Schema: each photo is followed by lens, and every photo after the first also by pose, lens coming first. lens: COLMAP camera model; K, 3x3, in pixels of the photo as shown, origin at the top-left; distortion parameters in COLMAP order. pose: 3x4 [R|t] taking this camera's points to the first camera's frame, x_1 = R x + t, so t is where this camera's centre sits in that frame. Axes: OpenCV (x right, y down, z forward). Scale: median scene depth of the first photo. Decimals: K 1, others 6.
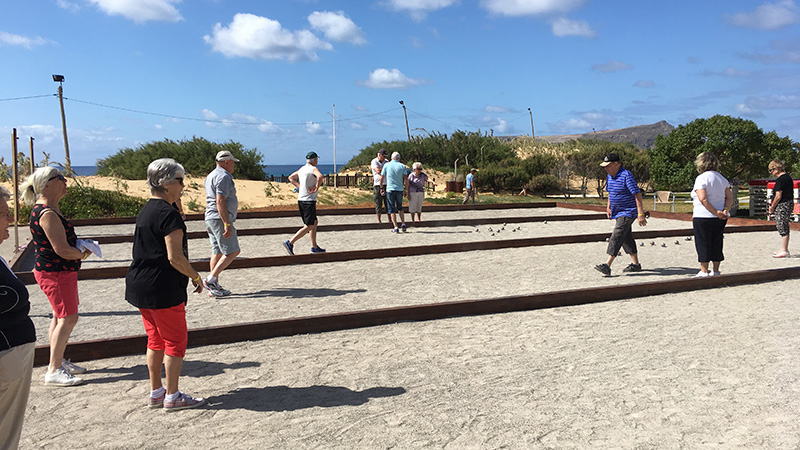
lens RADIAL K [[732.1, 0, 398.5], [0, 732.1, 222.4], [0, 0, 1]] dist [0.061672, -0.009559]
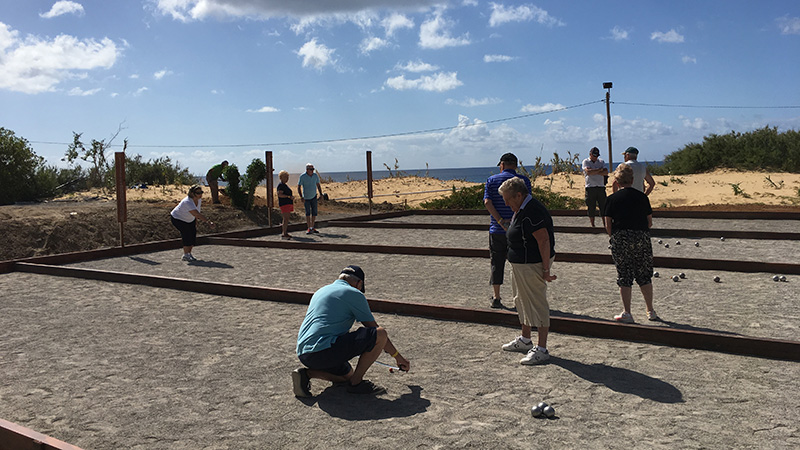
lens RADIAL K [[732.1, 0, 404.5], [0, 732.1, 224.8], [0, 0, 1]] dist [0.061672, -0.009559]
pose [[0.502483, 0.059750, -0.862520, 0.540357], [-0.044801, 0.998068, 0.043040, -0.025545], [0.863426, 0.017015, 0.504189, 0.258187]]
